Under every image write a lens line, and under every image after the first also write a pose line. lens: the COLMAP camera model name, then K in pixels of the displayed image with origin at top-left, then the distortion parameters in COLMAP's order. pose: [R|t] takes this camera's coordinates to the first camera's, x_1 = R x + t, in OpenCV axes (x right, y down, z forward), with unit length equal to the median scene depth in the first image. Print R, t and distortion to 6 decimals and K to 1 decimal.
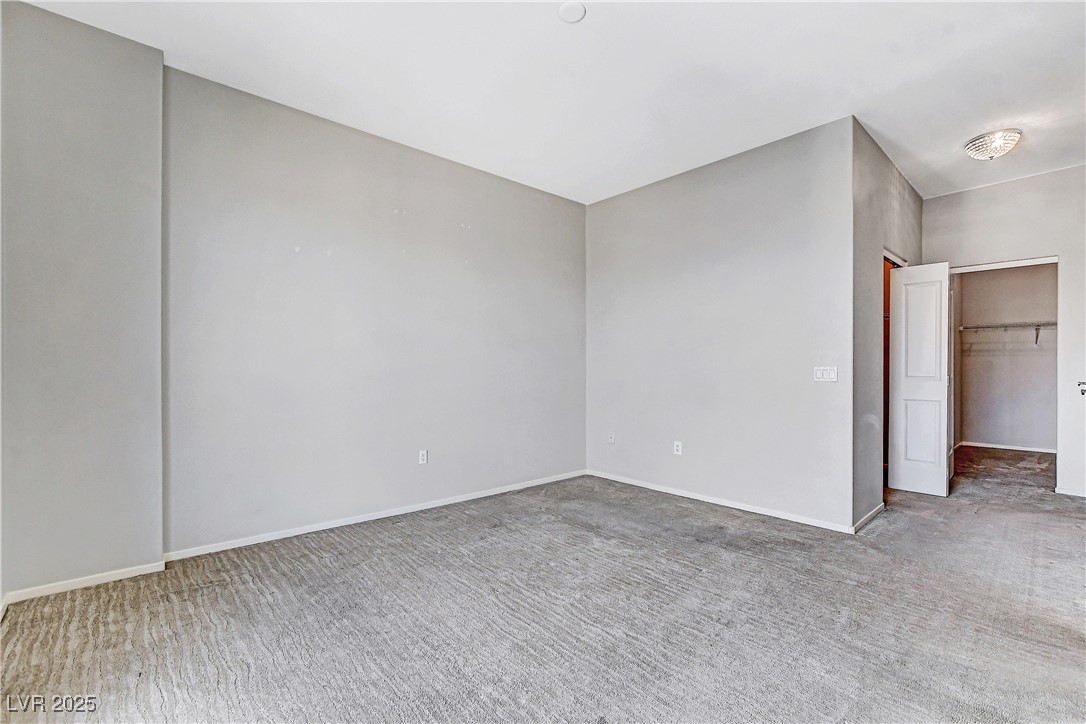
lens RADIAL K [[483.9, 0, 541.7], [0, 483.9, 361.1], [0, 0, 1]] dist [-0.017391, 0.001145]
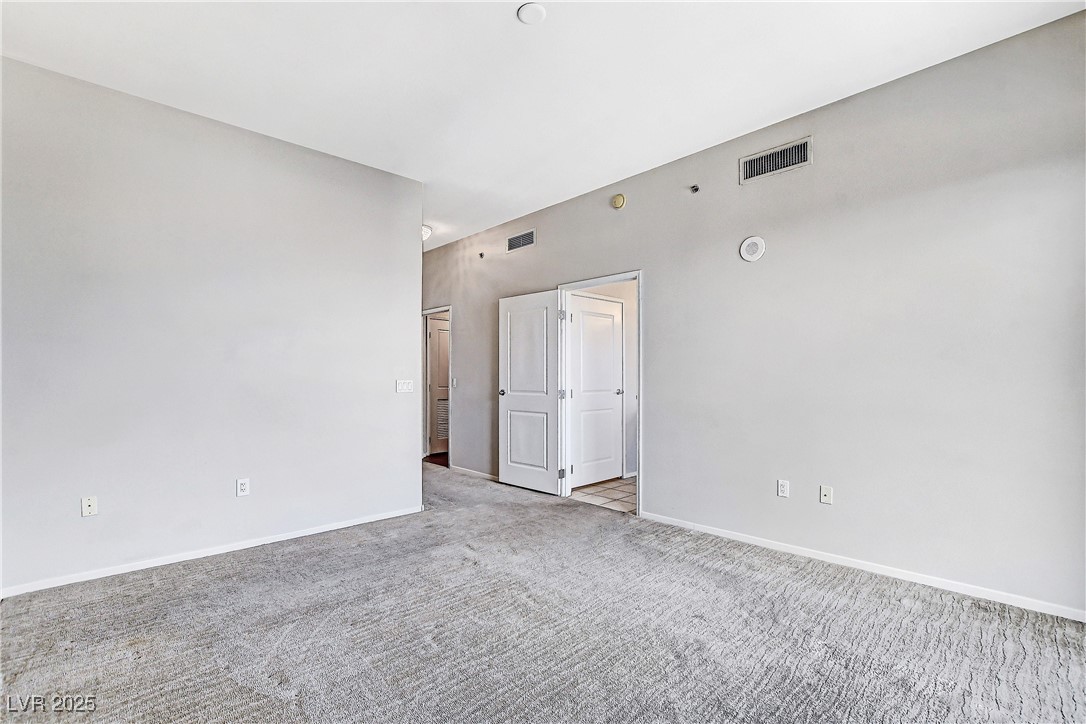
lens RADIAL K [[483.9, 0, 549.4], [0, 483.9, 373.7], [0, 0, 1]] dist [-0.017391, 0.001145]
pose [[-0.045484, 0.003002, 0.998961, -0.592010], [-0.013938, 0.999896, -0.003640, -0.003315], [-0.998868, -0.014089, -0.045438, 0.659350]]
